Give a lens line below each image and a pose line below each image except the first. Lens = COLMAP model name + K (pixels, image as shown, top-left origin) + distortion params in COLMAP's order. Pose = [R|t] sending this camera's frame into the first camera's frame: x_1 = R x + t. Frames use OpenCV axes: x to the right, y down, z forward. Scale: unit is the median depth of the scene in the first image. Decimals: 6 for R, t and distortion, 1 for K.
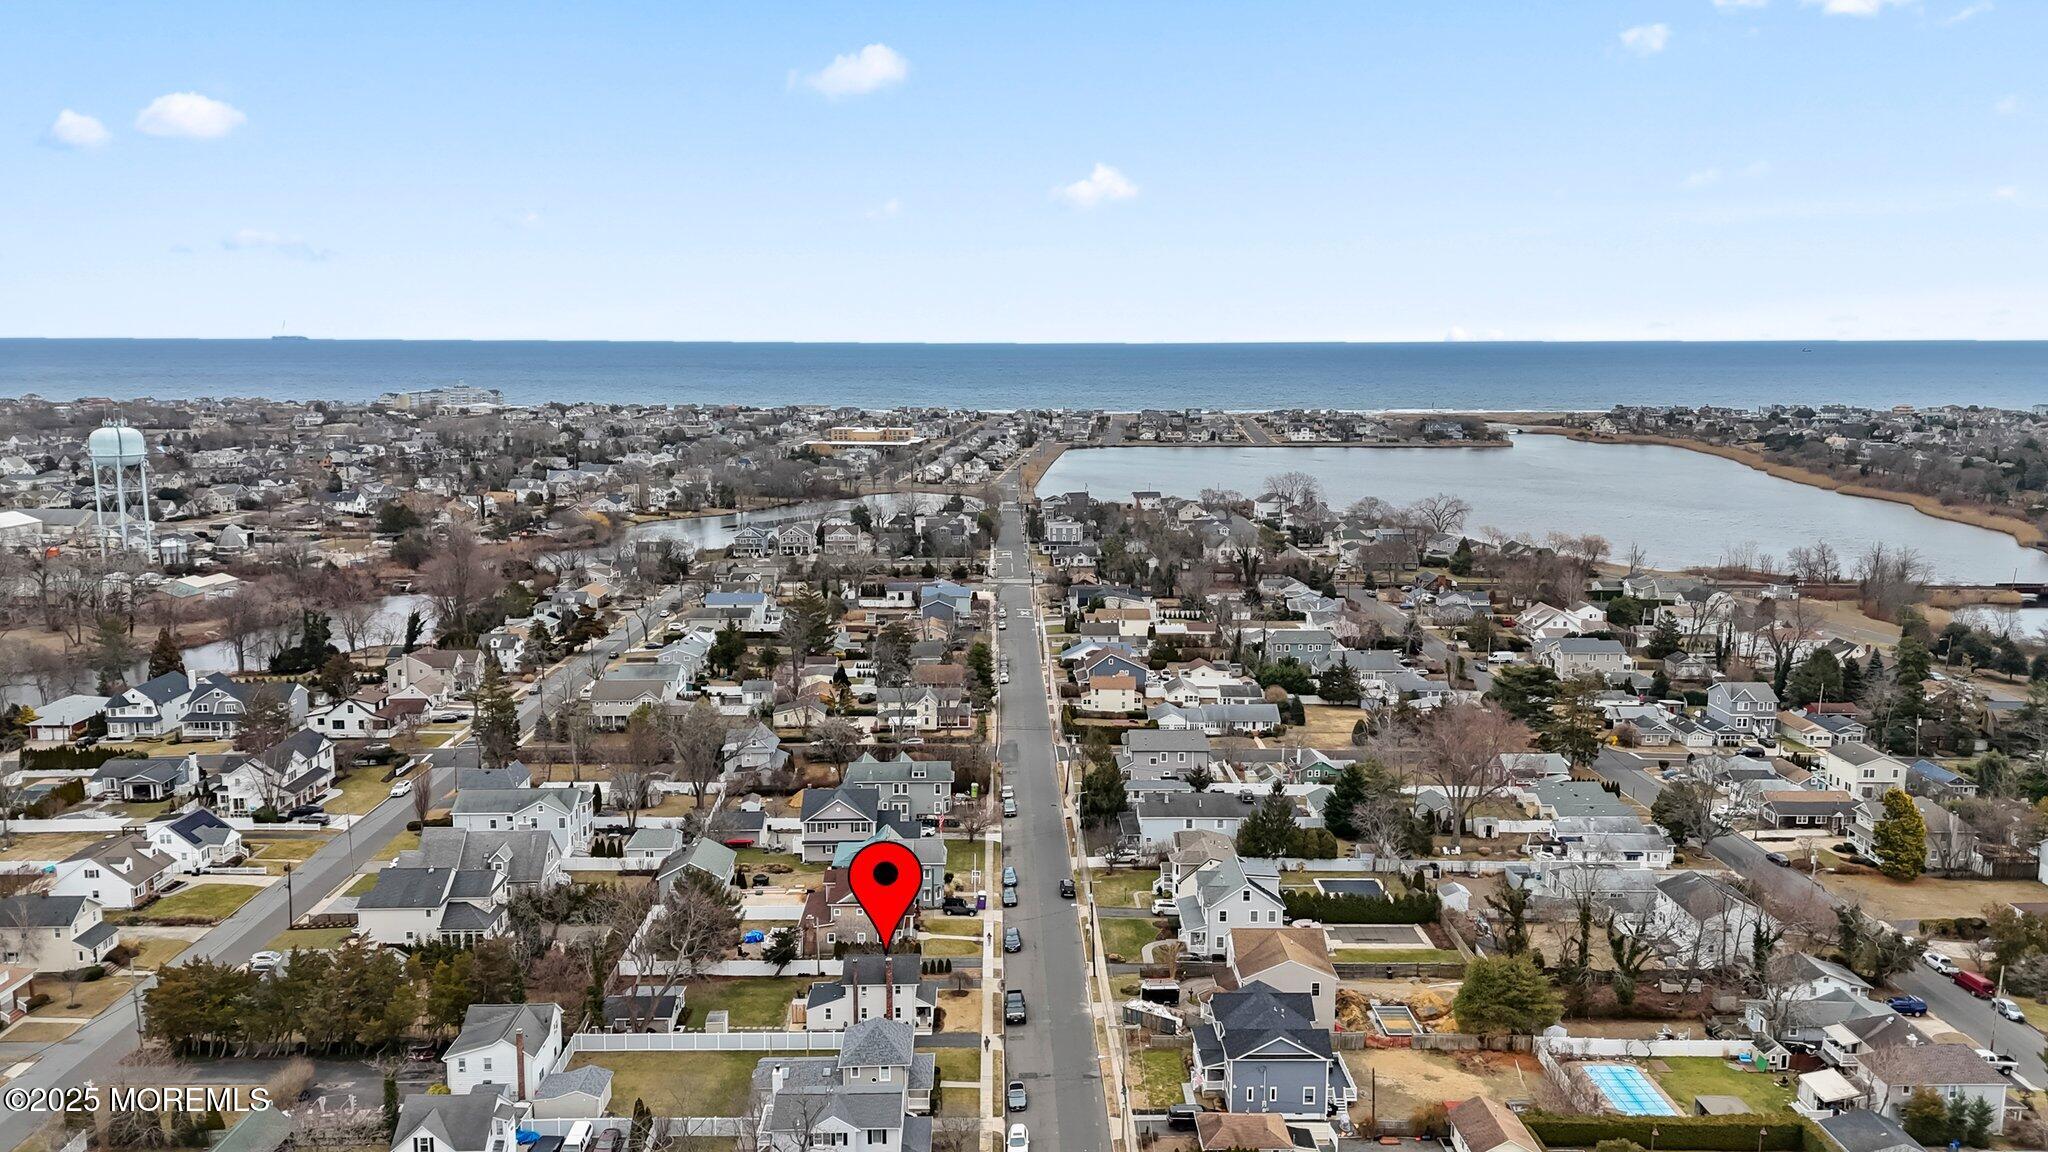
lens RADIAL K [[1501.7, 0, 1024.3], [0, 1501.7, 568.2], [0, 0, 1]] dist [0.092833, -0.089215]
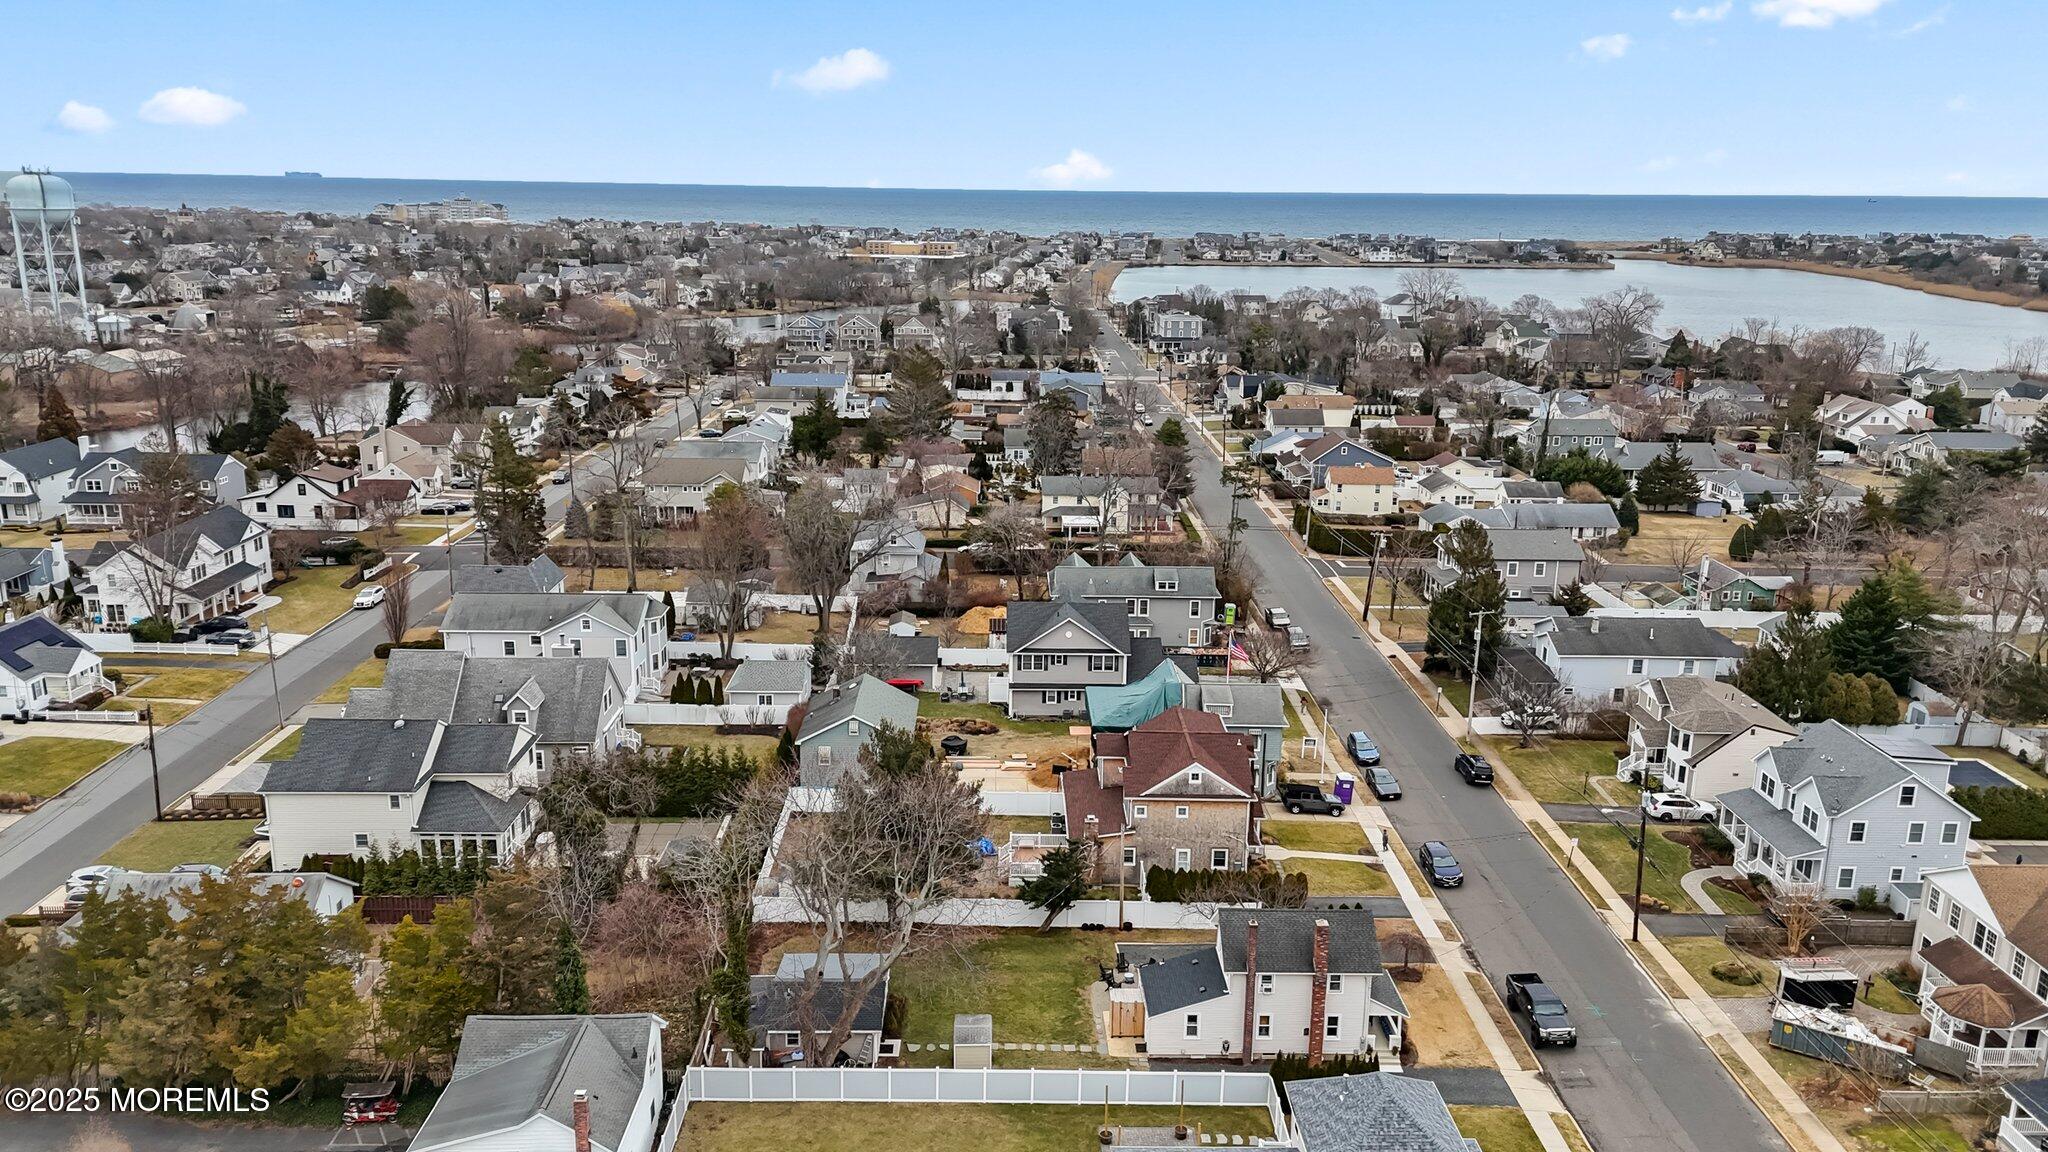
lens RADIAL K [[1501.7, 0, 1024.3], [0, 1501.7, 568.2], [0, 0, 1]] dist [0.092833, -0.089215]
pose [[0.999914, 0.011817, -0.005742, -0.120881], [-0.011201, 0.995163, 0.097596, 0.064754], [0.006868, -0.097523, 0.995210, 0.344961]]
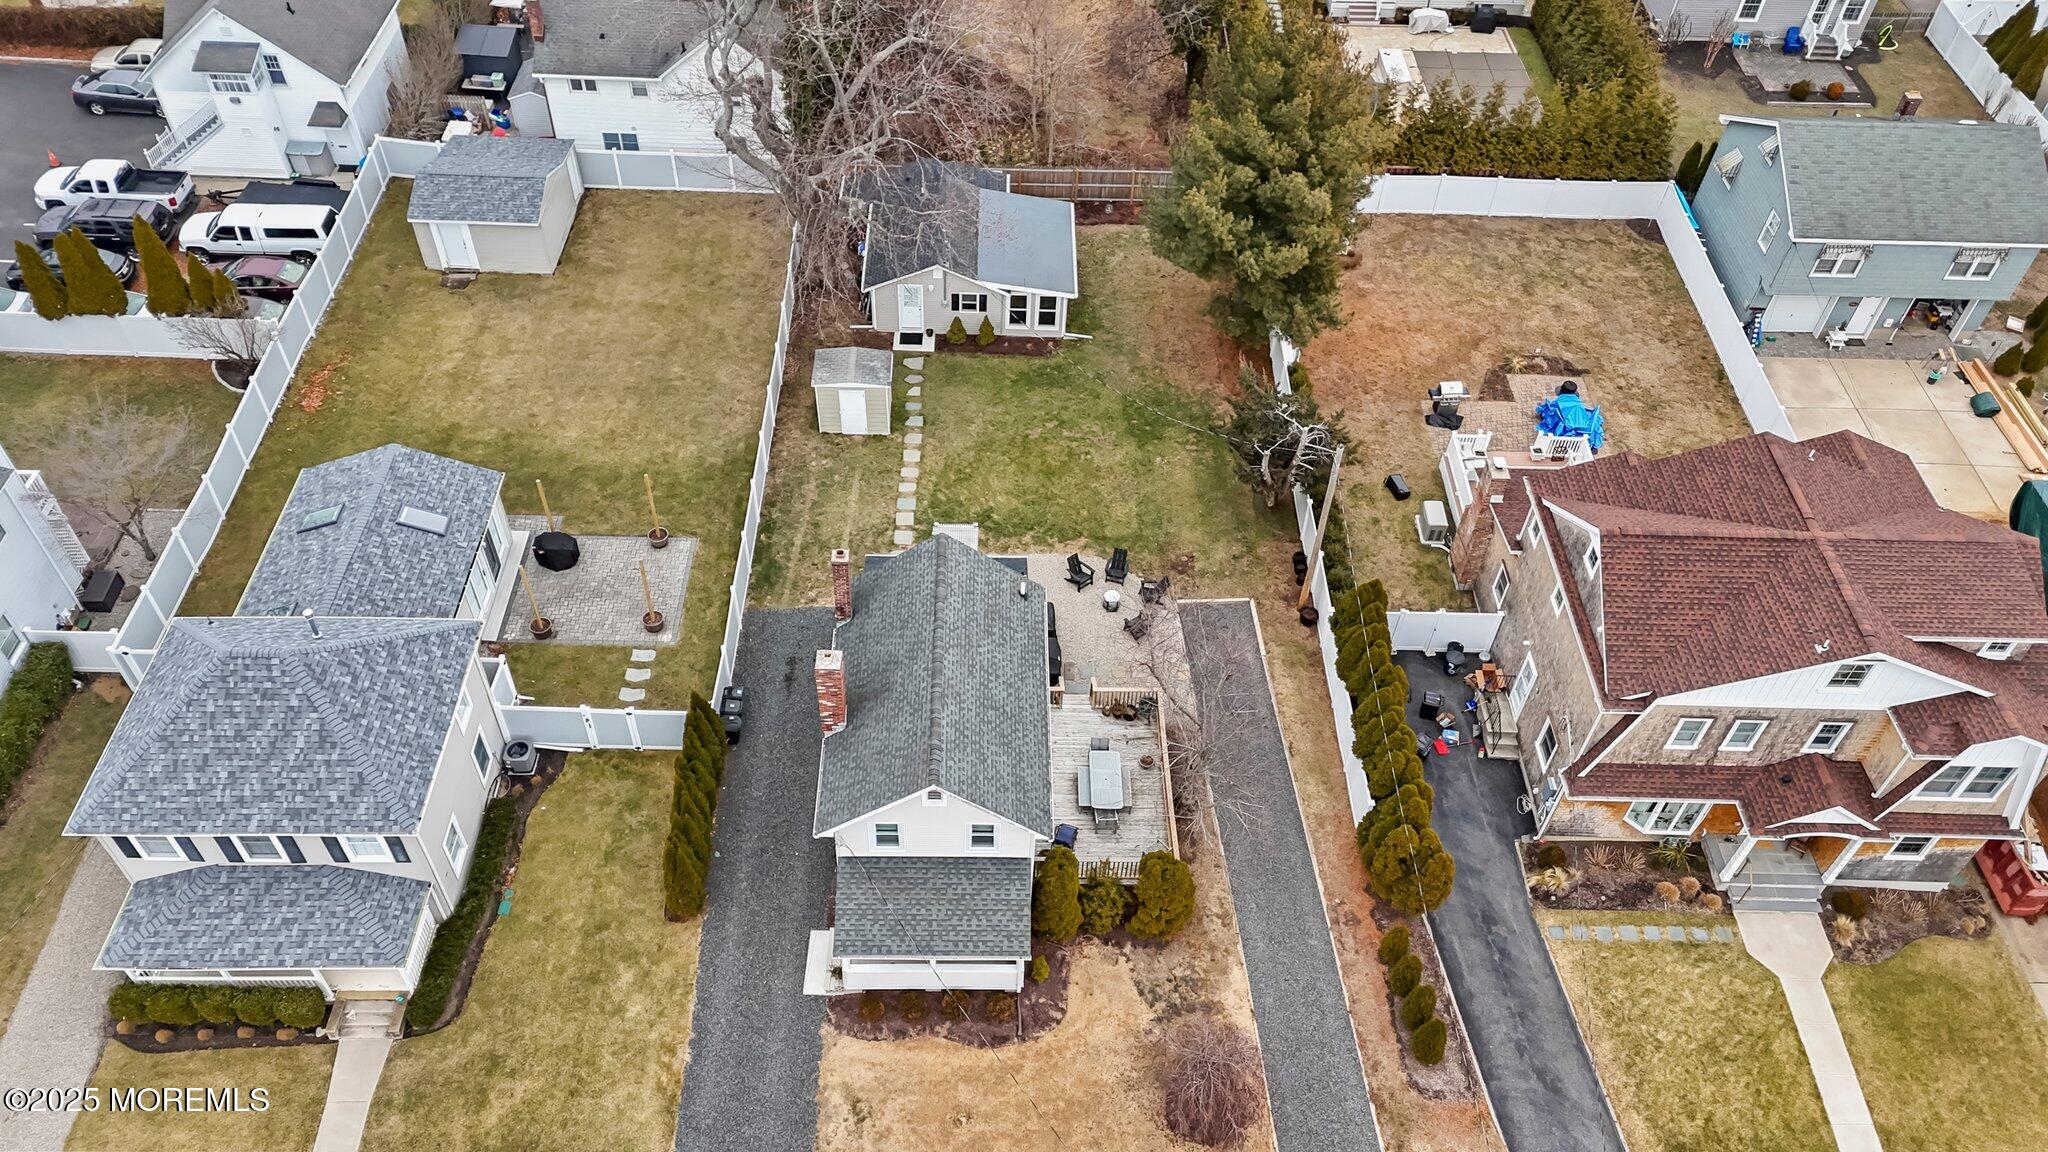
lens RADIAL K [[1501.7, 0, 1024.3], [0, 1501.7, 568.2], [0, 0, 1]] dist [0.092833, -0.089215]
pose [[-0.020144, 0.725086, -0.688364, 0.037853], [-0.179949, 0.674631, 0.715885, 0.052485], [0.983470, 0.138291, 0.116889, 0.657329]]
